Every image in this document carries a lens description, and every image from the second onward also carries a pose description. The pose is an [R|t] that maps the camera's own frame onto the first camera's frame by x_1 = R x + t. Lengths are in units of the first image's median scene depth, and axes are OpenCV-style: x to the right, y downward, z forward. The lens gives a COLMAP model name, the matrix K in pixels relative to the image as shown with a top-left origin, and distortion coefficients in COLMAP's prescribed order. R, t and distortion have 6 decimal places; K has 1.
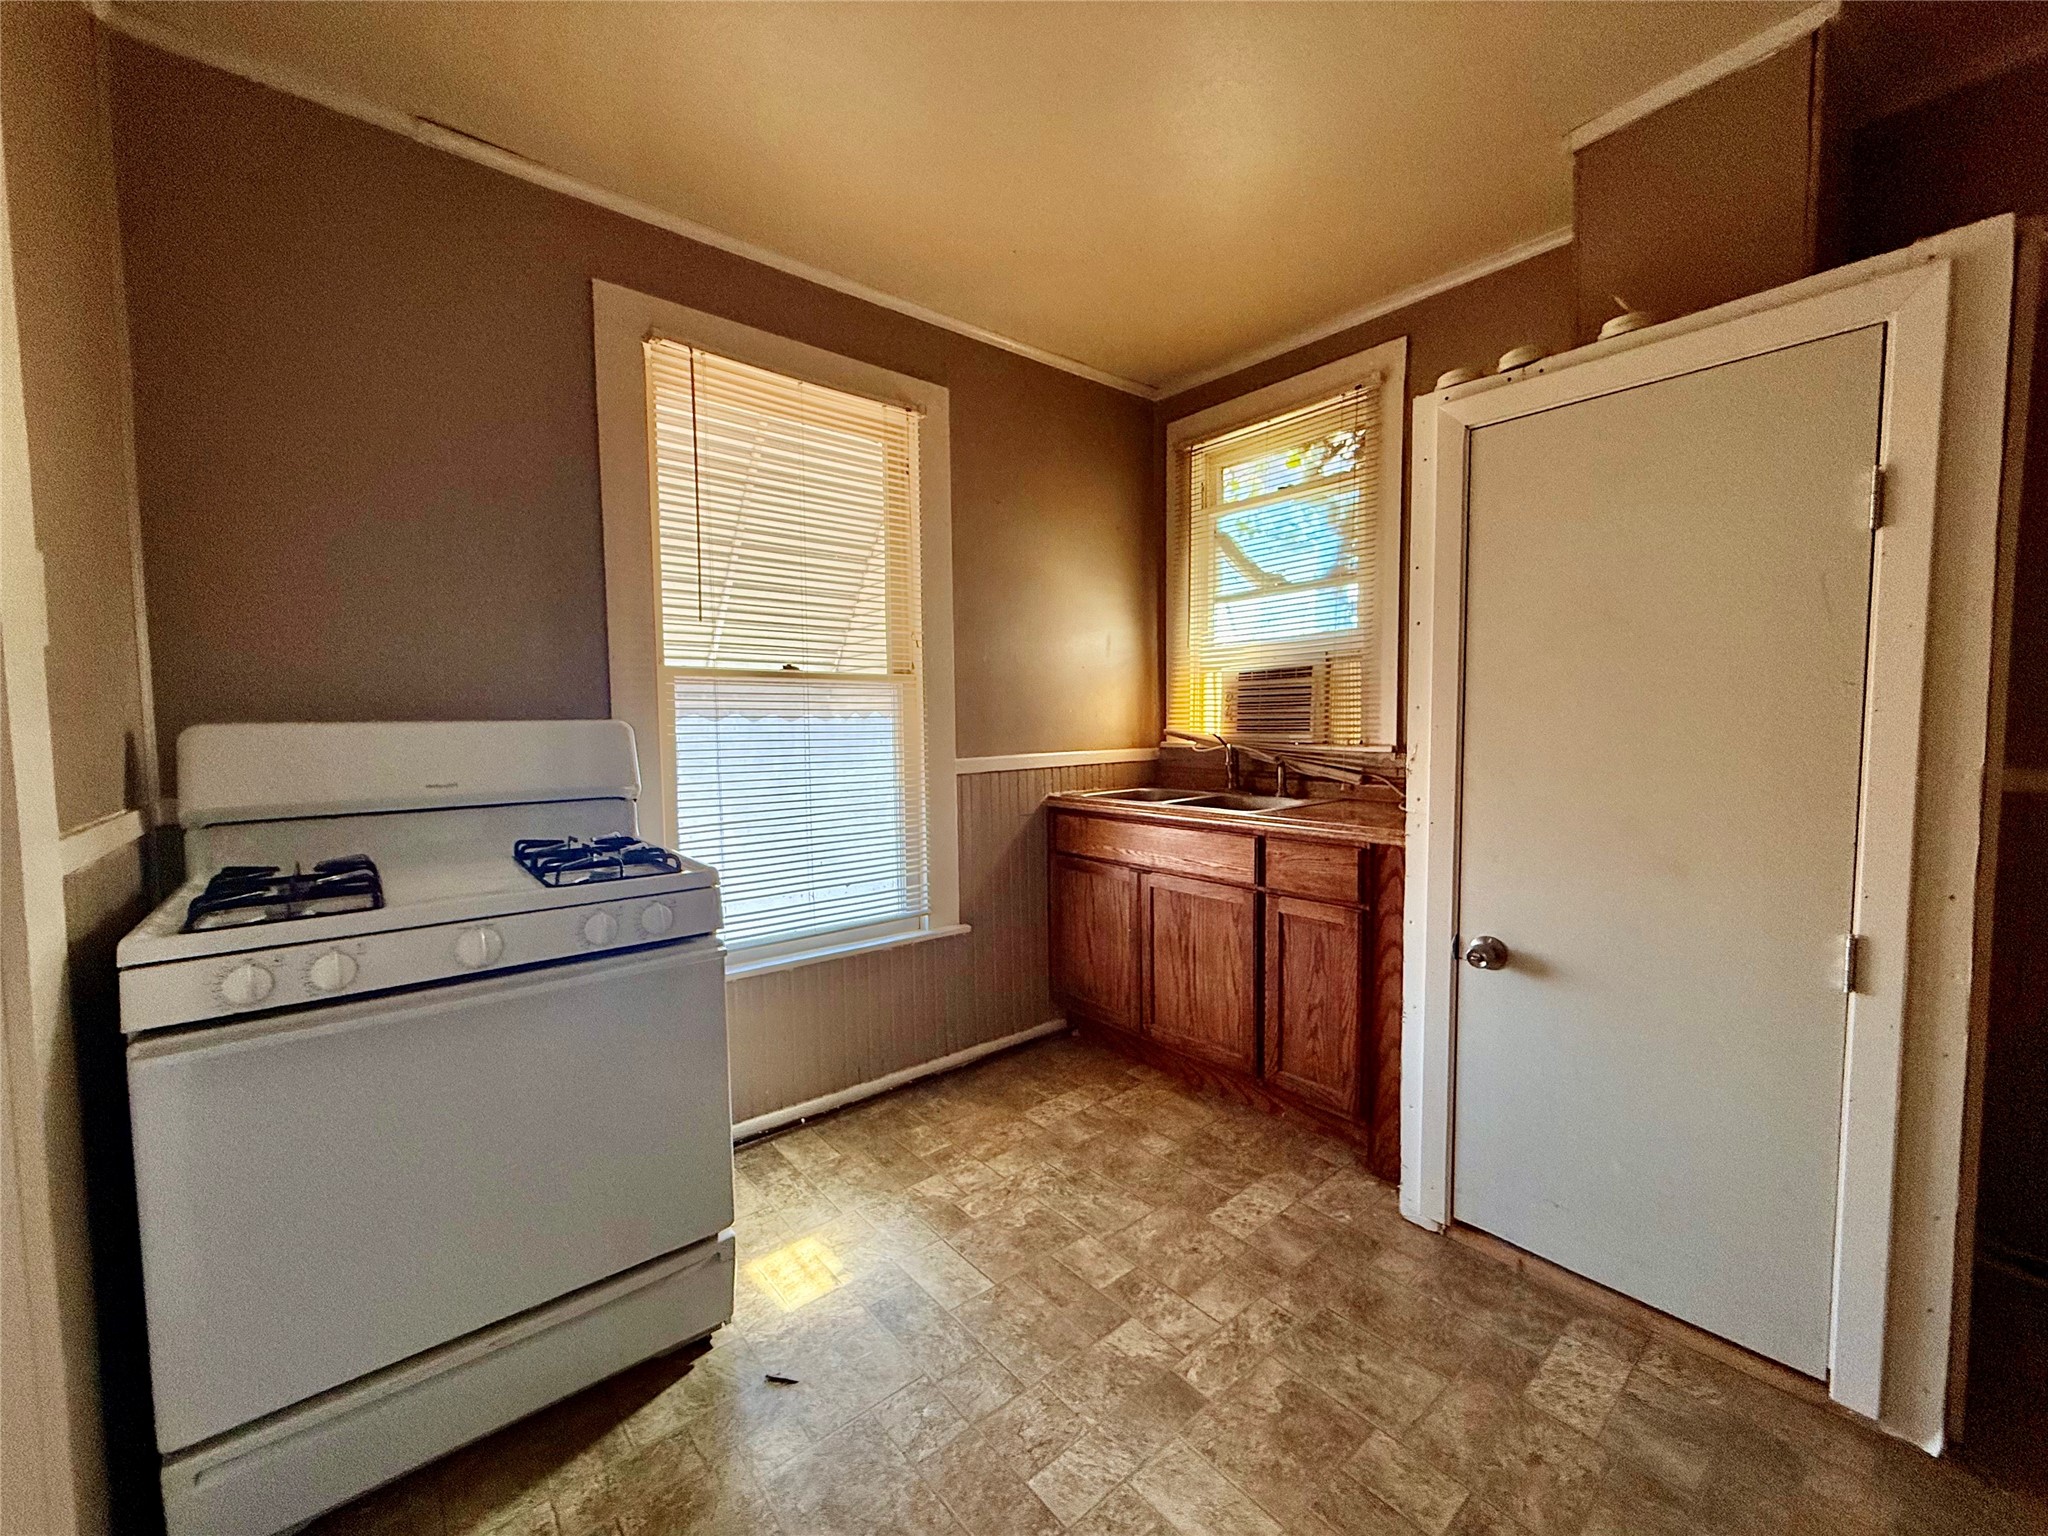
lens RADIAL K [[814.1, 0, 1018.3], [0, 814.1, 770.2], [0, 0, 1]] dist [-0.000542, -0.000058]
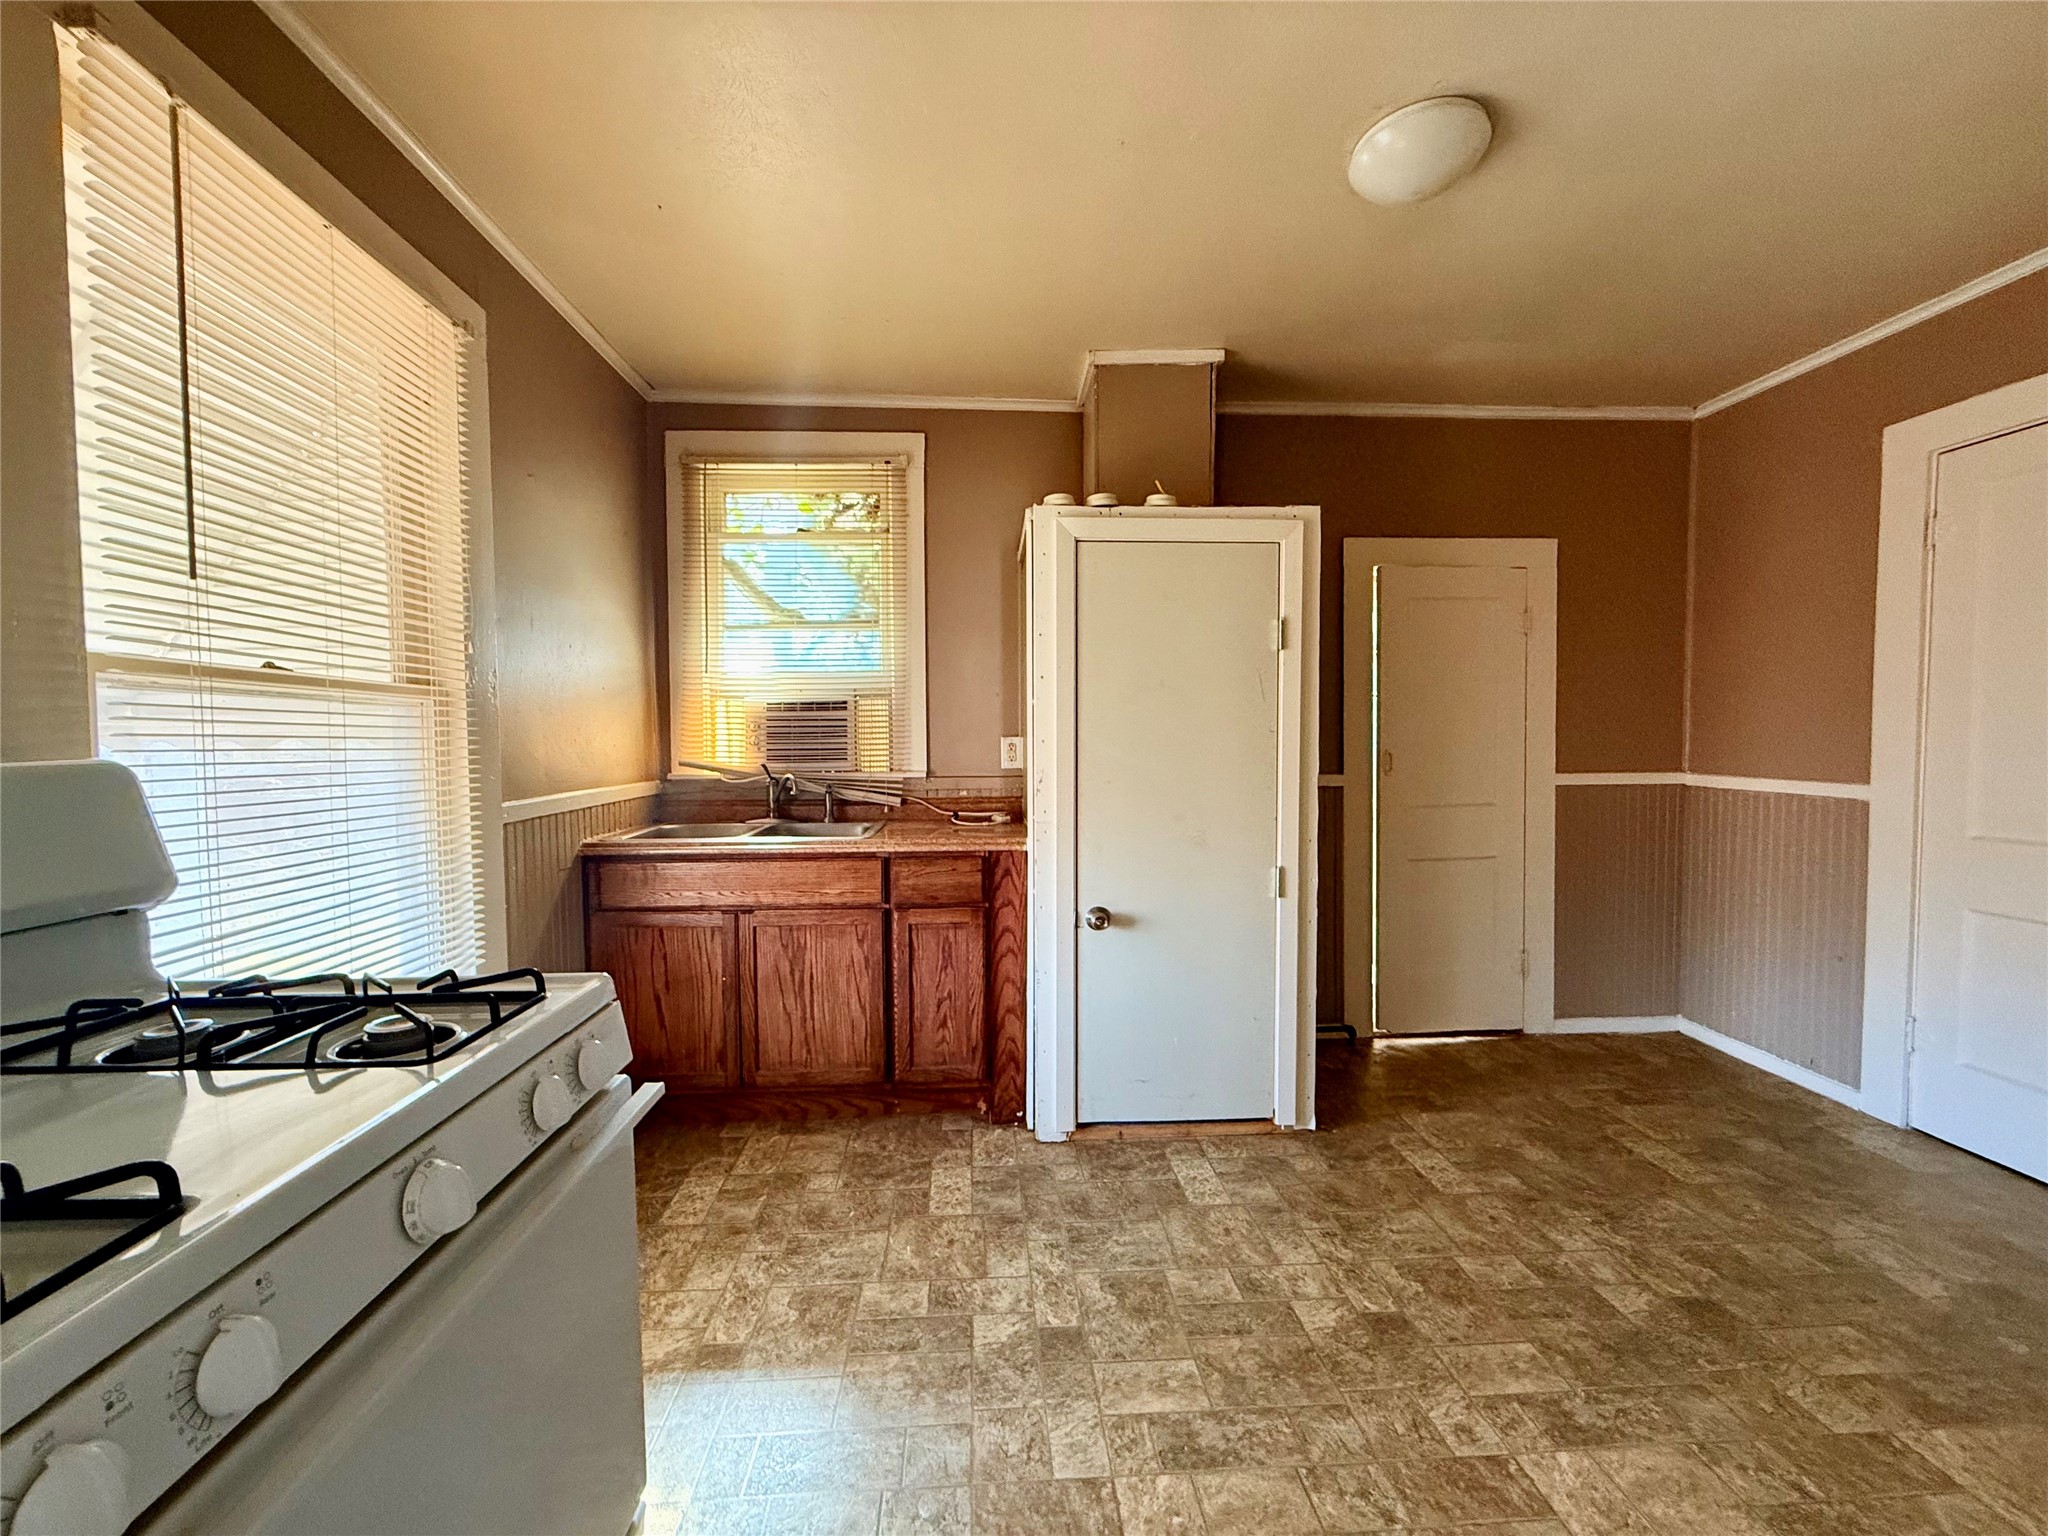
lens RADIAL K [[814.1, 0, 1018.3], [0, 814.1, 770.2], [0, 0, 1]] dist [-0.000542, -0.000058]
pose [[0.595993, -0.021810, 0.802693, -0.474248], [0.048679, 0.998774, -0.009005, -0.017286], [-0.801513, 0.044441, 0.596324, 0.208865]]
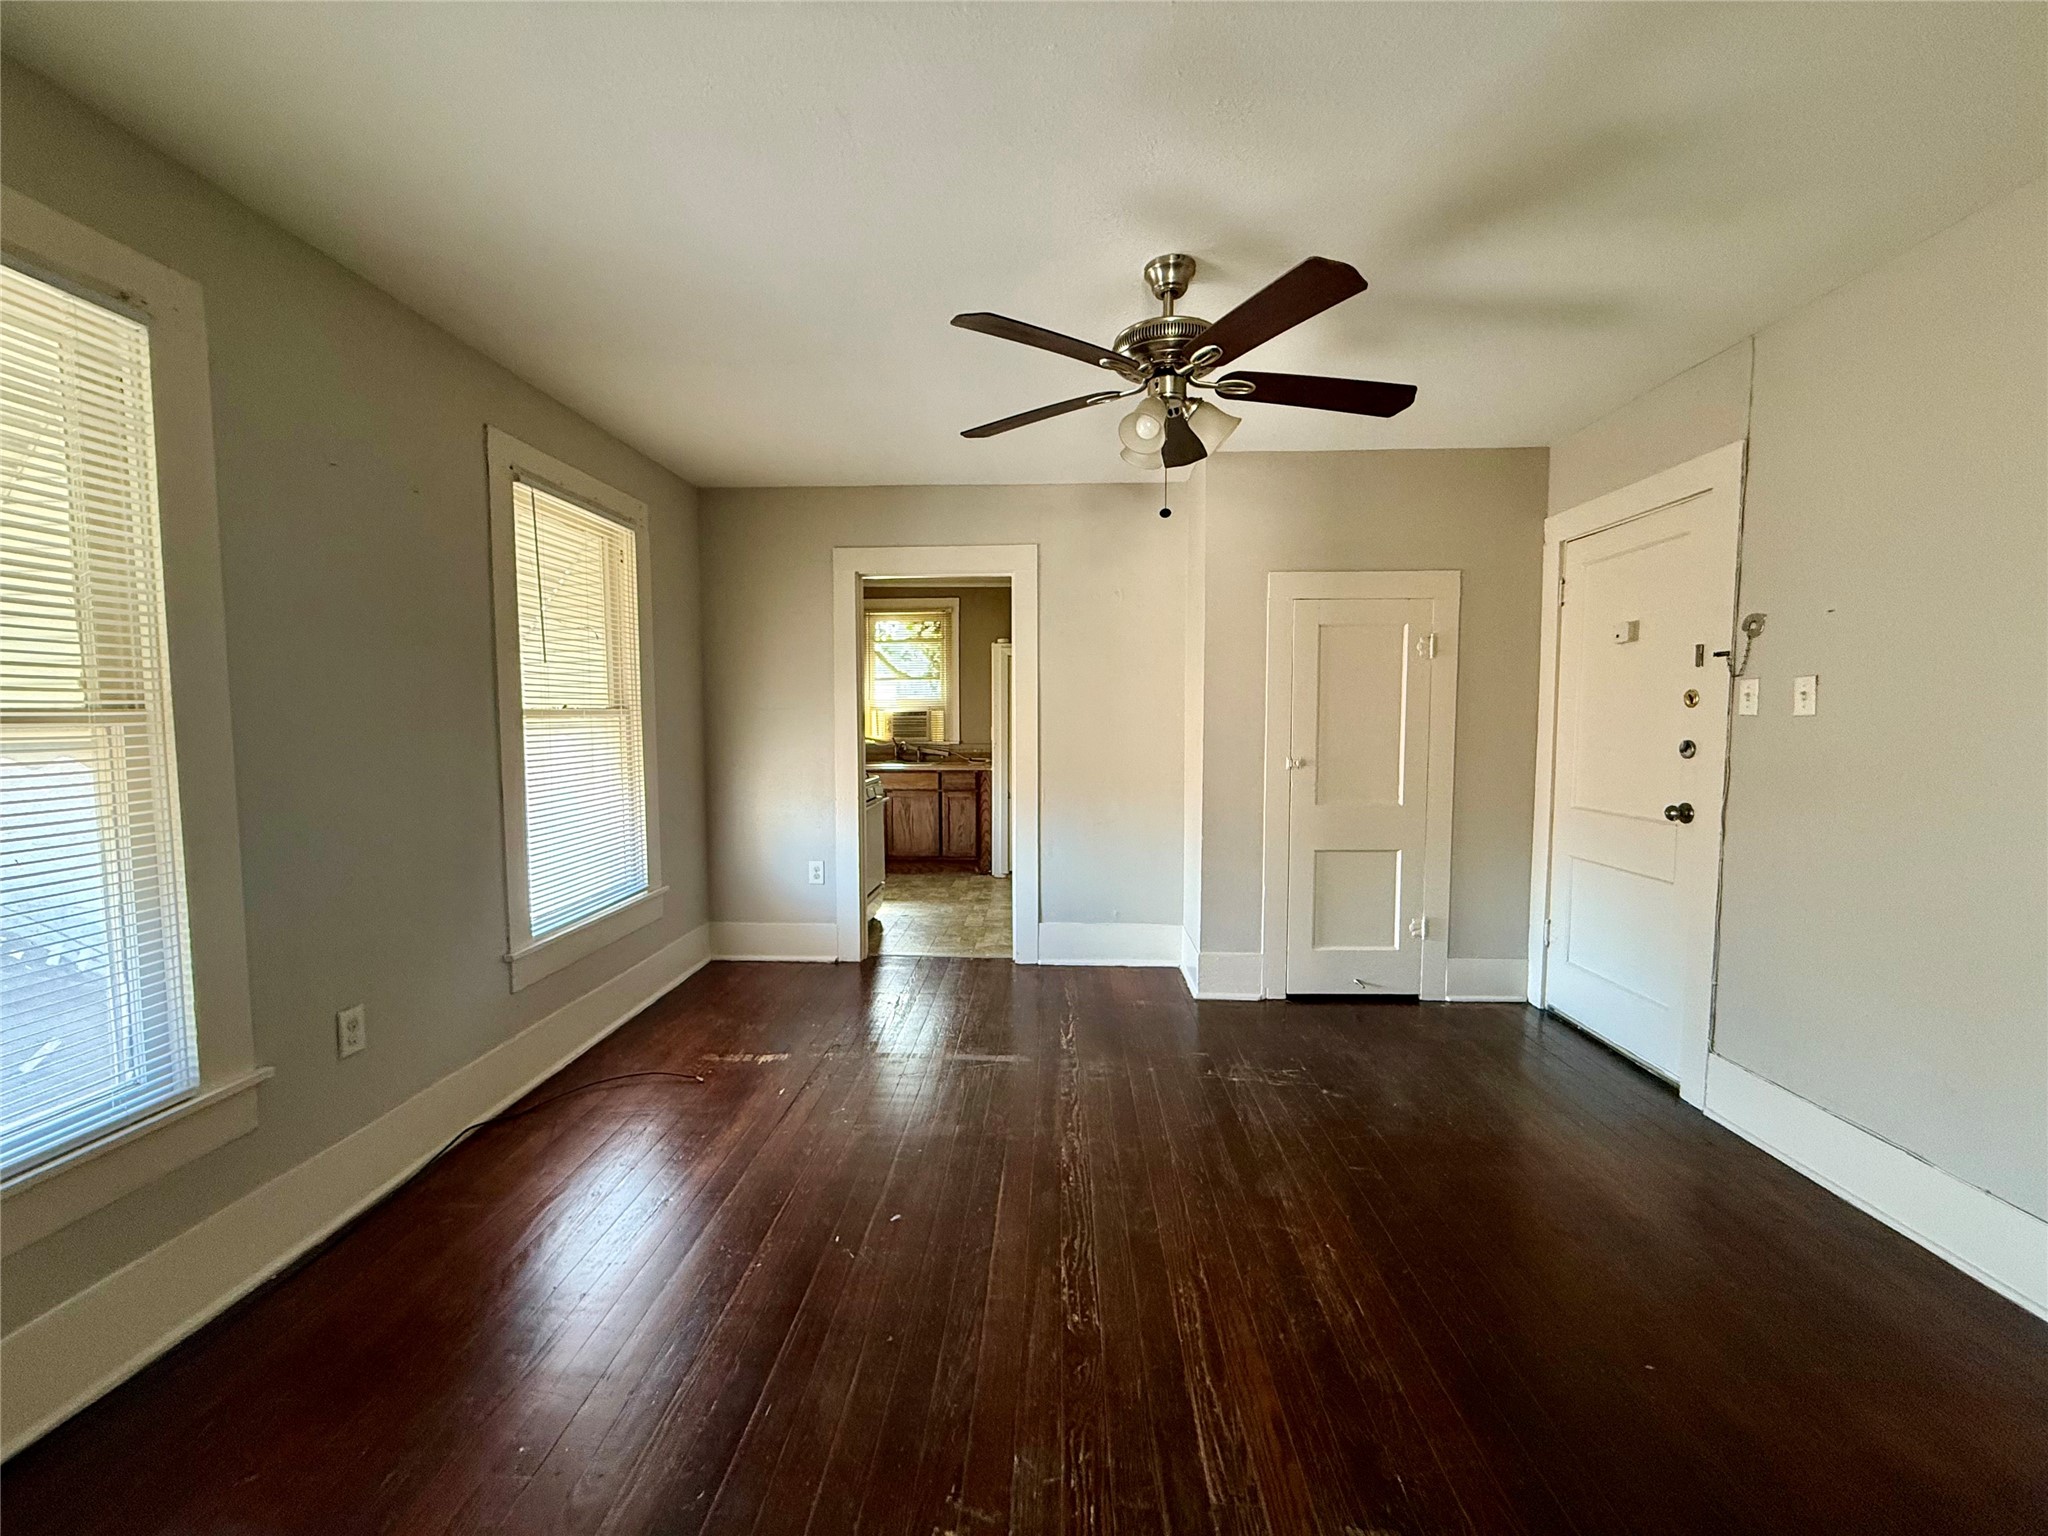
lens RADIAL K [[814.1, 0, 1018.3], [0, 814.1, 770.2], [0, 0, 1]] dist [-0.000542, -0.000058]
pose [[0.665167, -0.033526, 0.745942, -1.724325], [0.035852, 0.999273, 0.012942, 0.045660], [-0.745834, 0.018135, 0.665885, -1.175570]]
